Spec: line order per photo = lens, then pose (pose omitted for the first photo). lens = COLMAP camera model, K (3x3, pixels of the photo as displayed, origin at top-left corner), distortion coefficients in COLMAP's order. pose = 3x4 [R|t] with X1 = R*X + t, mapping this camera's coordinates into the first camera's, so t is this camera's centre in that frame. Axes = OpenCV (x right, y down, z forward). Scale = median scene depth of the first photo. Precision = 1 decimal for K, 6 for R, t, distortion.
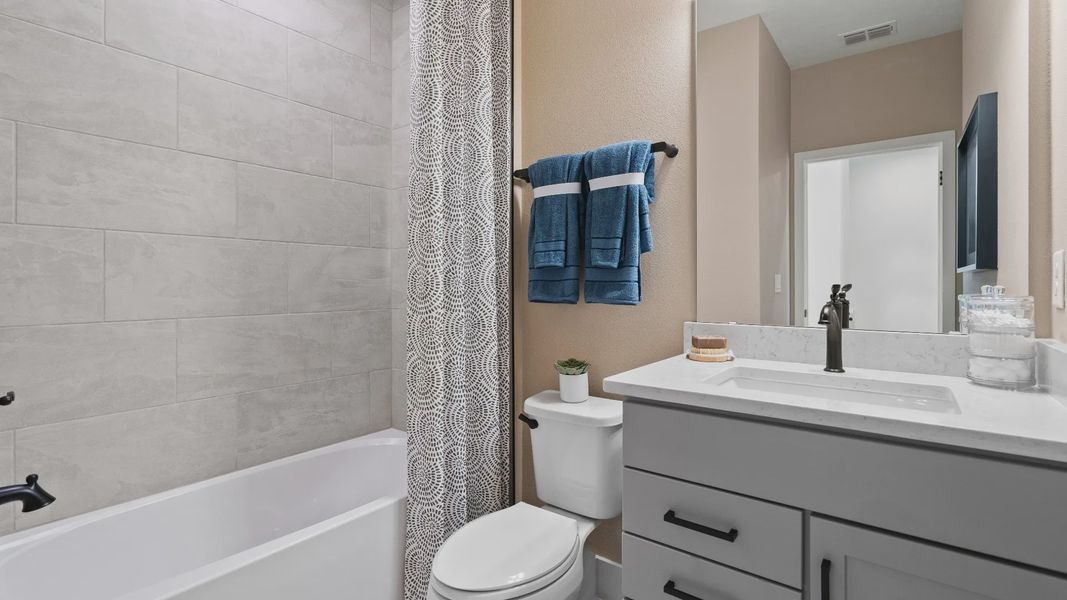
lens RADIAL K [[488.1, 0, 537.9], [0, 488.1, 290.6], [0, 0, 1]] dist [-0.010413, 0.003332]
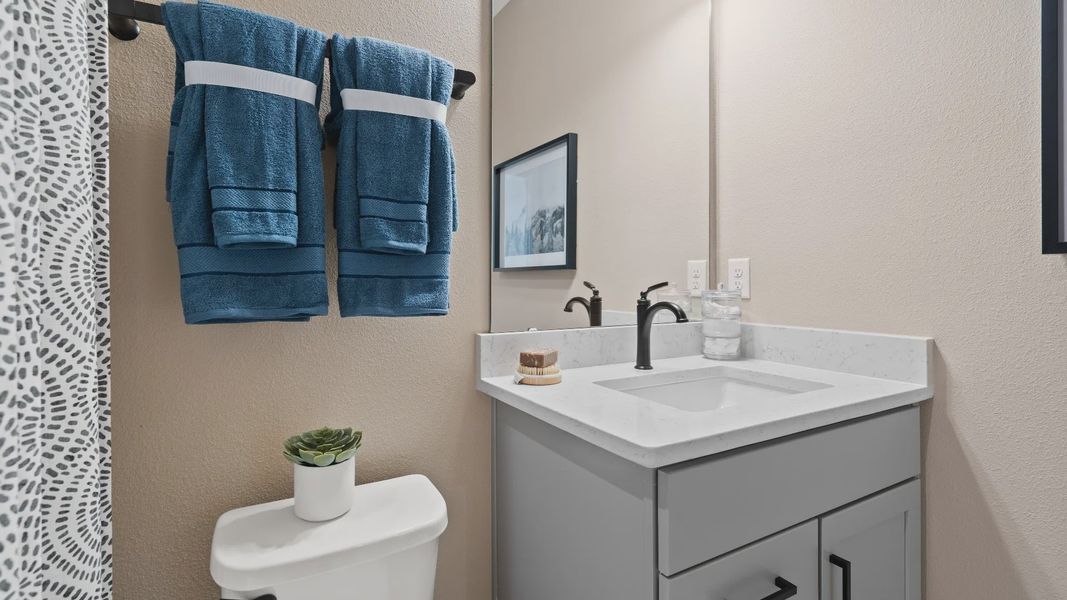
lens RADIAL K [[488.1, 0, 523.2], [0, 488.1, 280.1], [0, 0, 1]] dist [-0.010413, 0.003332]
pose [[0.407043, 0.002180, 0.913407, -0.310590], [0.010412, 0.999921, -0.007026, -0.009354], [-0.913350, 0.012370, 0.406988, 0.617813]]
